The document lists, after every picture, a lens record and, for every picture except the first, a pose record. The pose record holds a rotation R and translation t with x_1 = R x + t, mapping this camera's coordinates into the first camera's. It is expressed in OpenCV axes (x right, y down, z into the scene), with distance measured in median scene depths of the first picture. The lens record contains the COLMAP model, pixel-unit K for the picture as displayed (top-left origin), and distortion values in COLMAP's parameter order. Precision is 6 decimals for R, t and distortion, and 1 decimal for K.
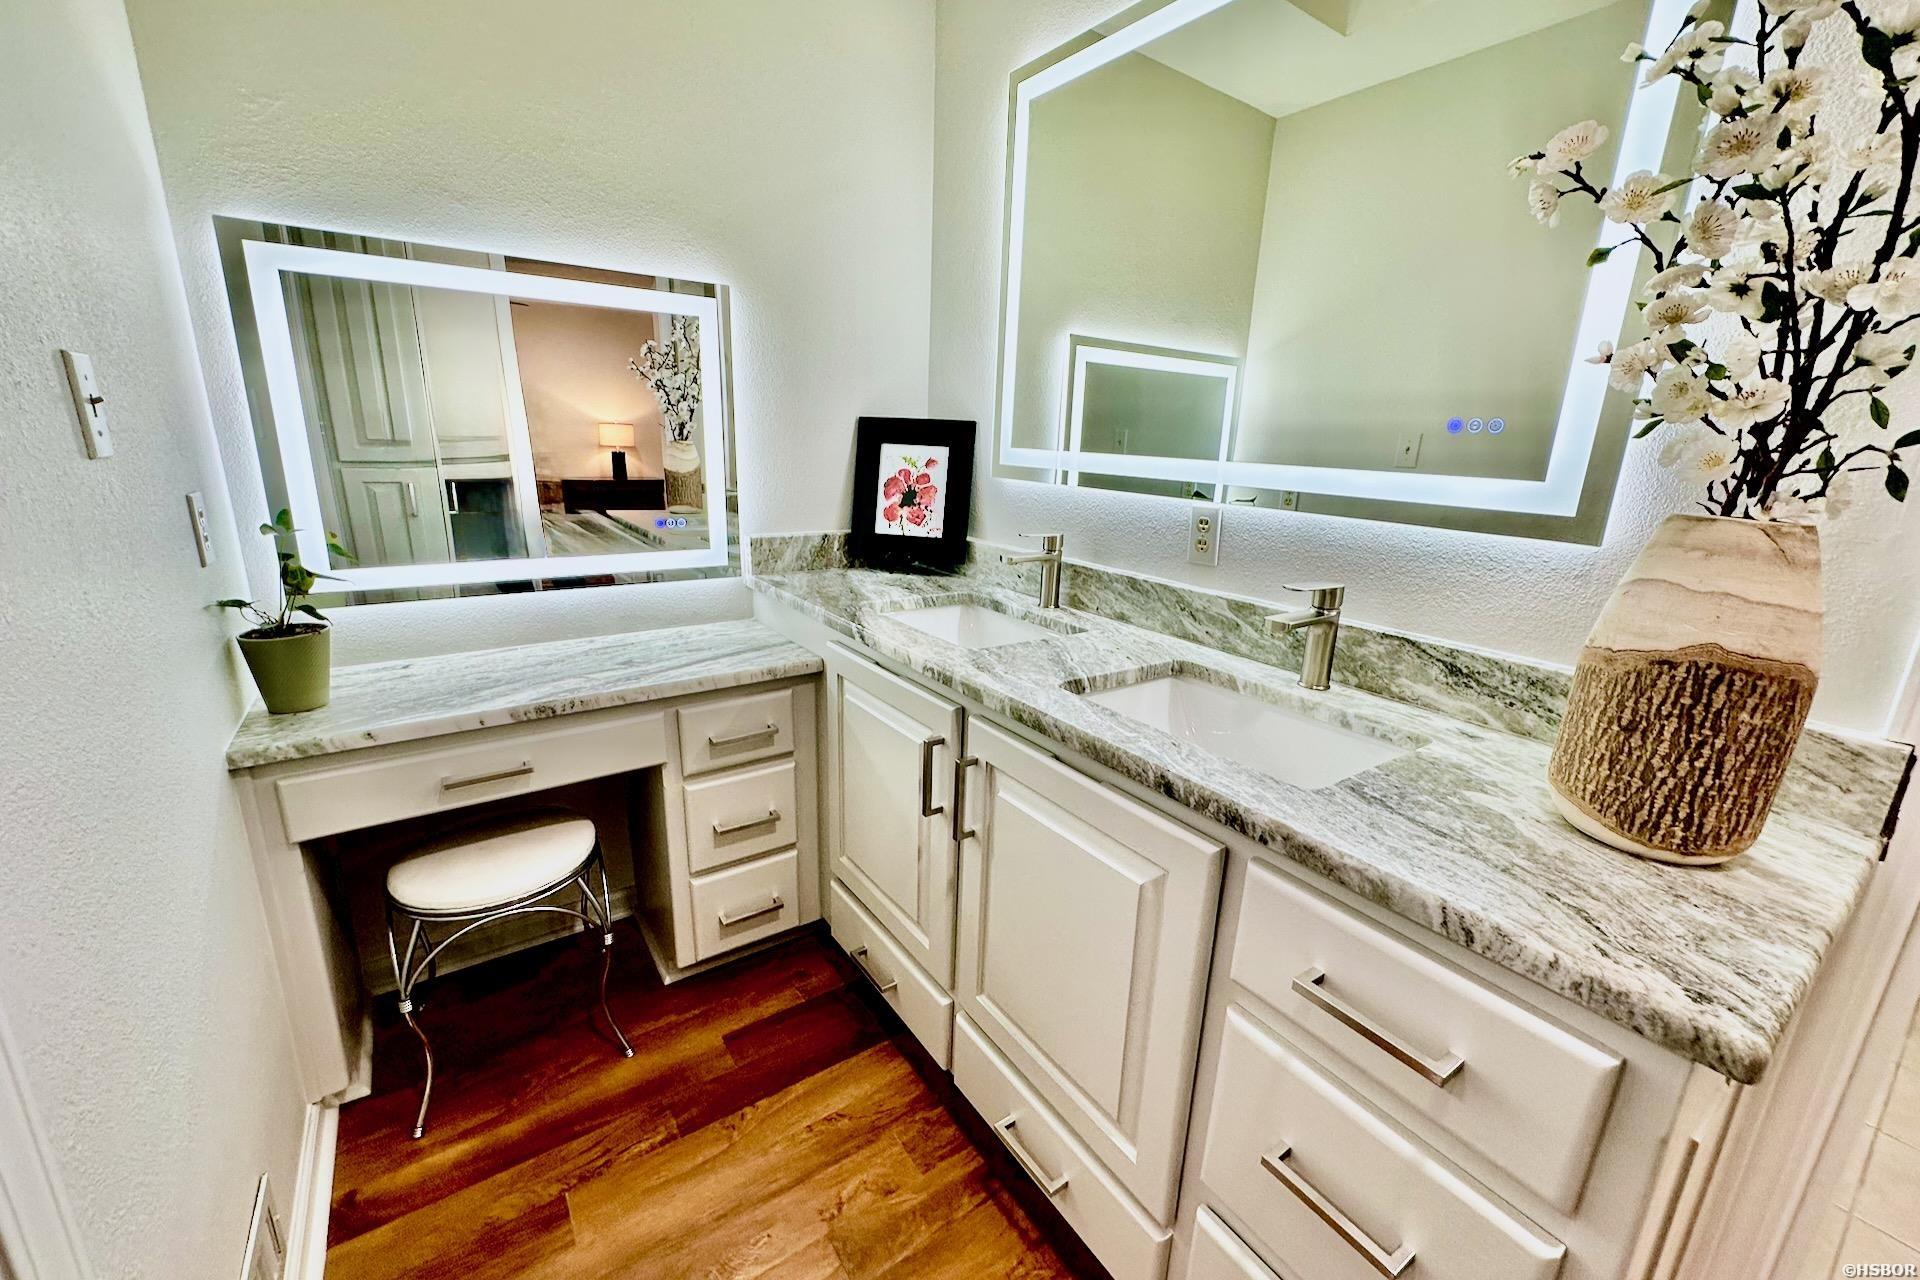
lens RADIAL K [[770.5, 0, 960.0], [0, 770.5, 640.0], [0, 0, 1]] dist [-0.003244, -0.000145]
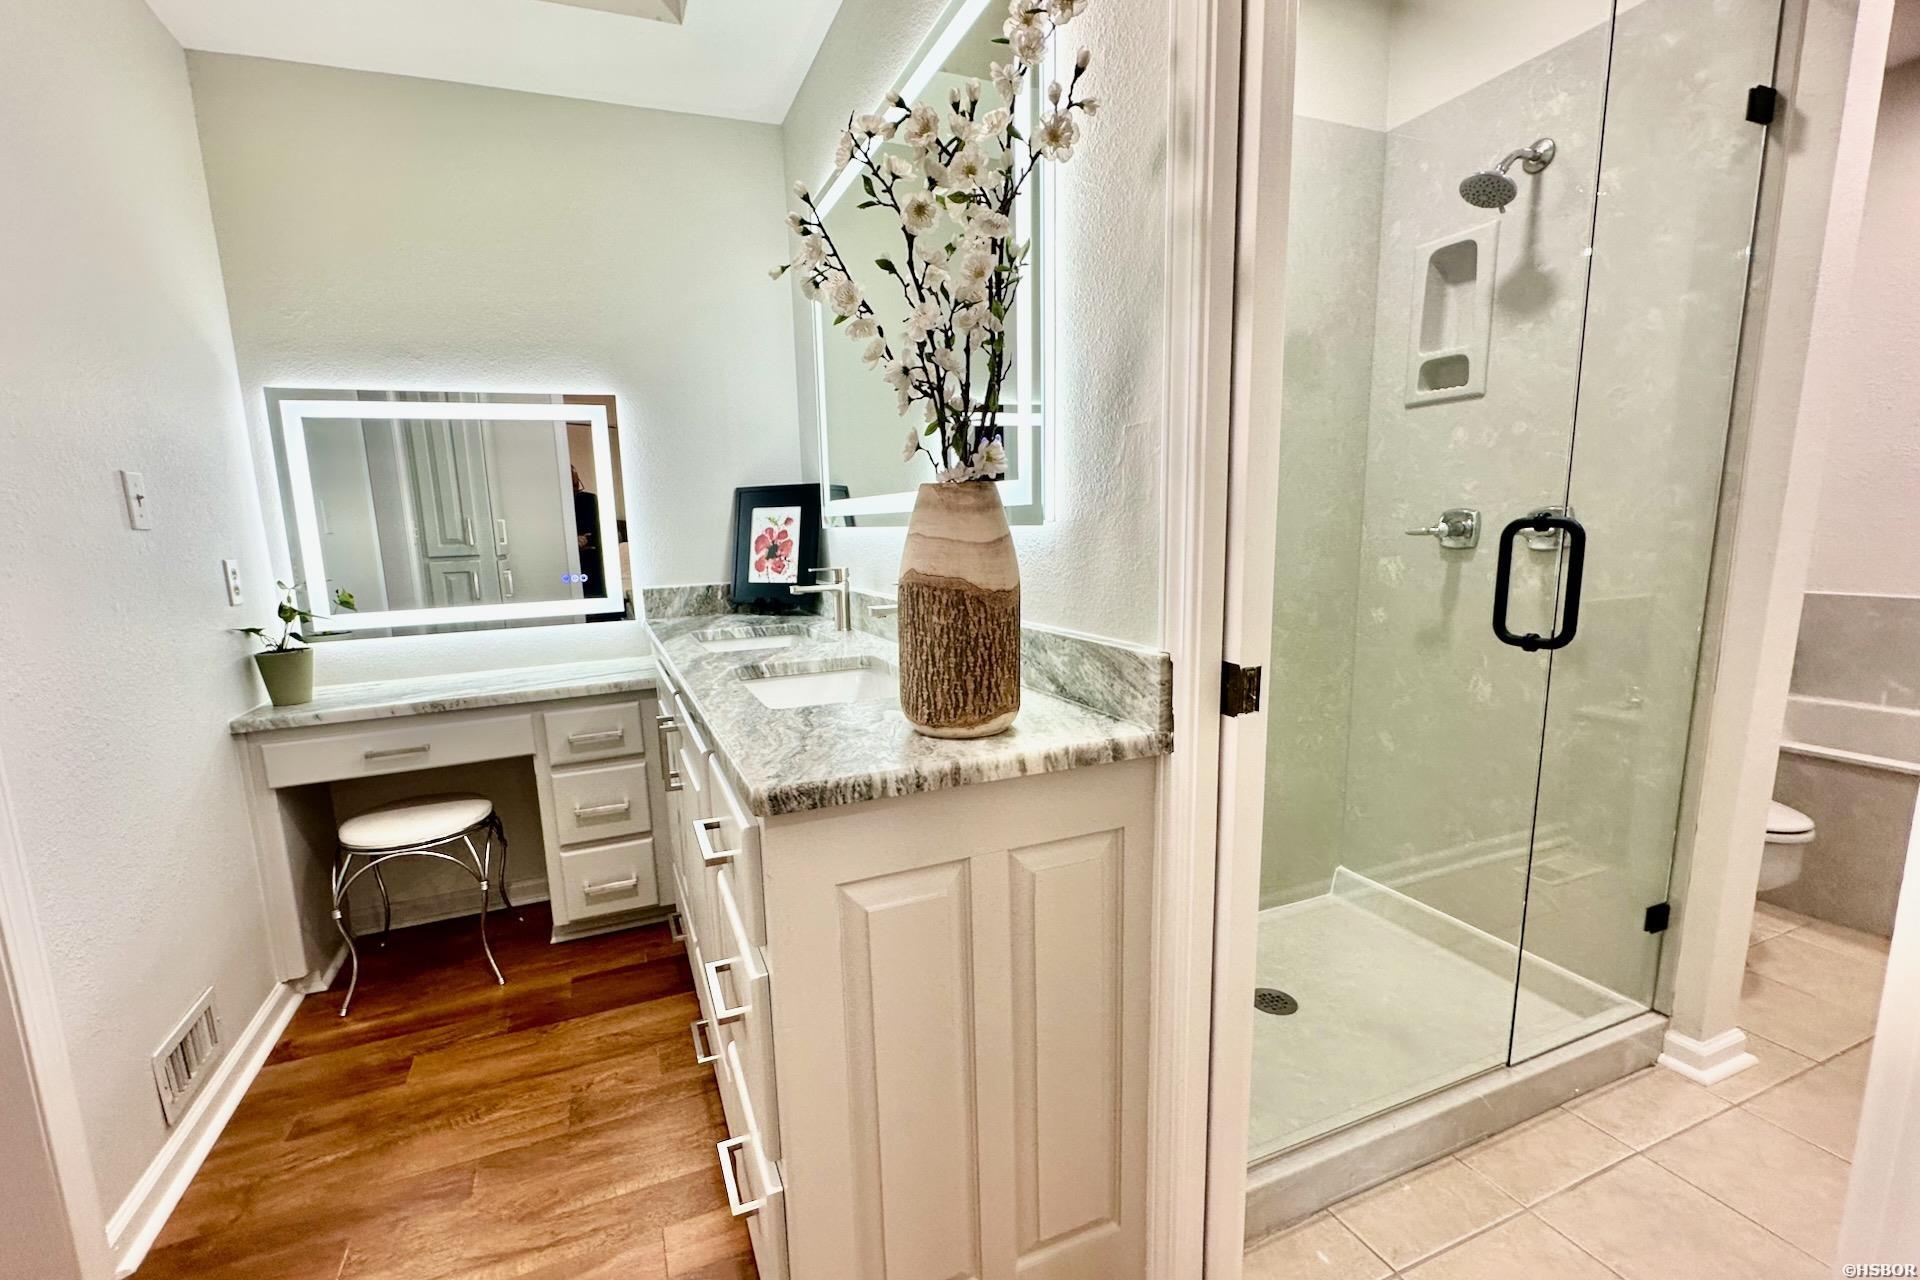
lens RADIAL K [[813.8, 0, 895.3], [0, 813.8, 660.8], [0, 0, 1]] dist [-0.002774, -0.000306]
pose [[0.968452, -0.026361, -0.247804, 0.584661], [0.003109, 0.995590, -0.093760, 0.140137], [0.249182, 0.090031, 0.964263, -0.199996]]
